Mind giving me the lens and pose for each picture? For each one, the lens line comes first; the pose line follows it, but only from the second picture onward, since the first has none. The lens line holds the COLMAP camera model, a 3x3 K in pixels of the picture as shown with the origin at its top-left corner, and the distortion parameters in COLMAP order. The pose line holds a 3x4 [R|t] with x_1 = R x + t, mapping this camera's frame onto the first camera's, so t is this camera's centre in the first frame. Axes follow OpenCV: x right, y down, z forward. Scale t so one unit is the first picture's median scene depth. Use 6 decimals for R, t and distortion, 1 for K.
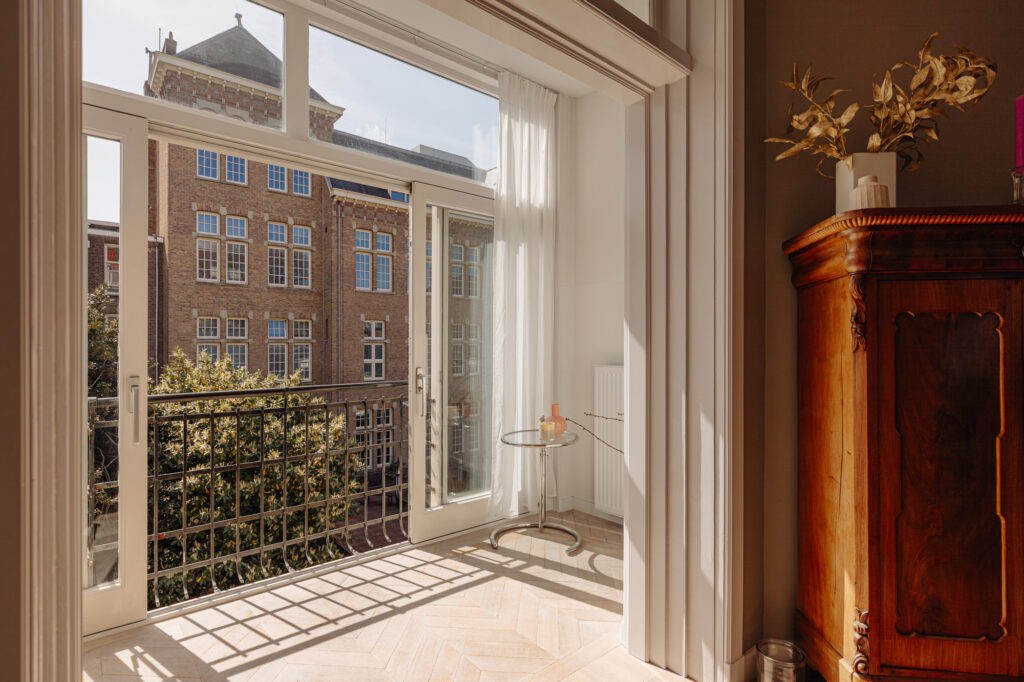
lens RADIAL K [[513.9, 0, 513.0], [0, 513.9, 343.6], [0, 0, 1]] dist [-0.003705, 0.000703]
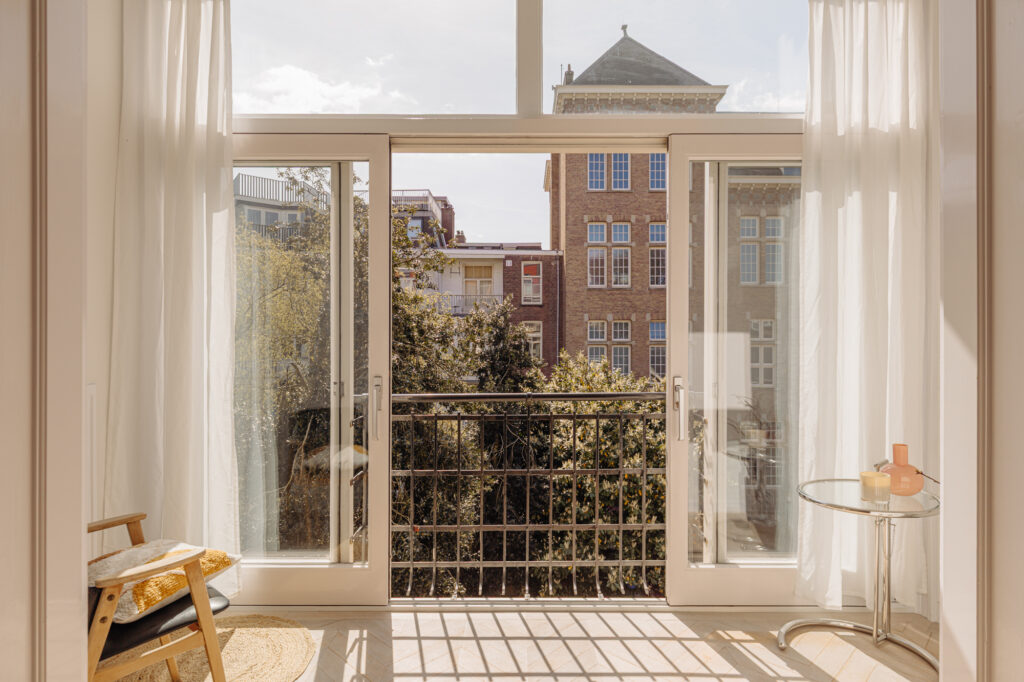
lens RADIAL K [[547.6, 0, 531.9], [0, 547.6, 346.1], [0, 0, 1]] dist [0.000963, -0.003670]
pose [[0.763804, -0.000924, -0.645448, 0.152953], [0.001404, 0.999999, 0.000231, 0.000508], [0.645447, -0.001082, 0.763804, 0.204976]]
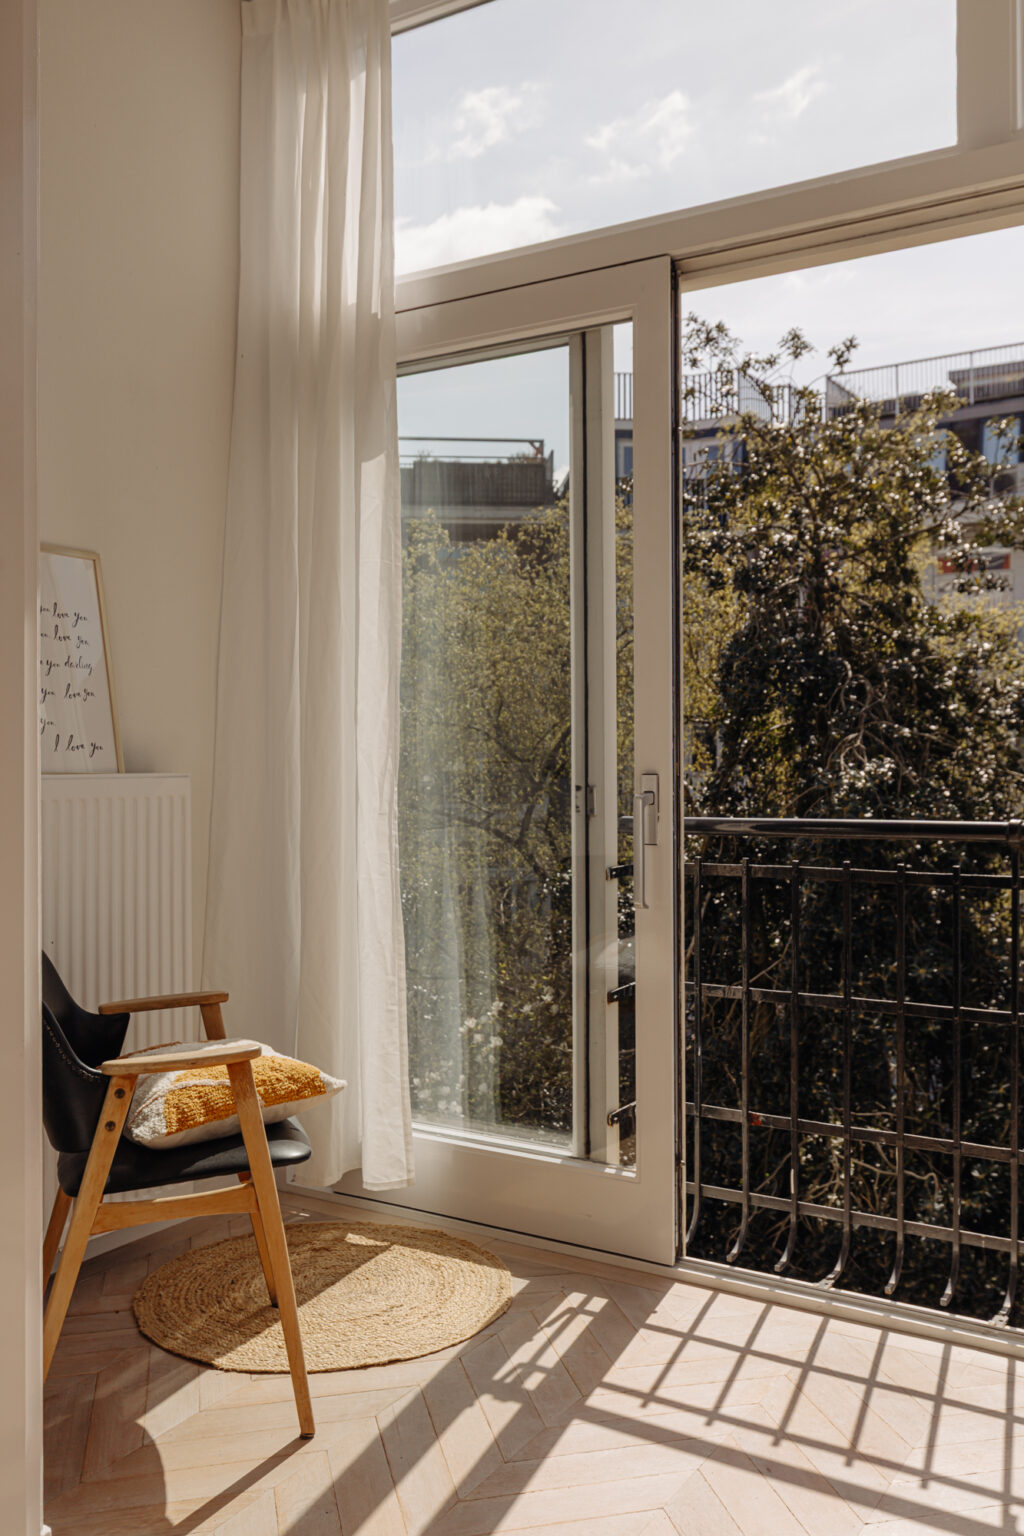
lens RADIAL K [[1304.5, 0, 462.4], [0, 1304.5, 722.4], [0, 0, 1]] dist [0.002056, -0.030850]
pose [[0.293933, -0.013870, -0.955725, 0.270365], [0.005503, 0.999903, -0.012819, 0.018674], [0.955810, -0.001491, 0.293981, 0.276757]]
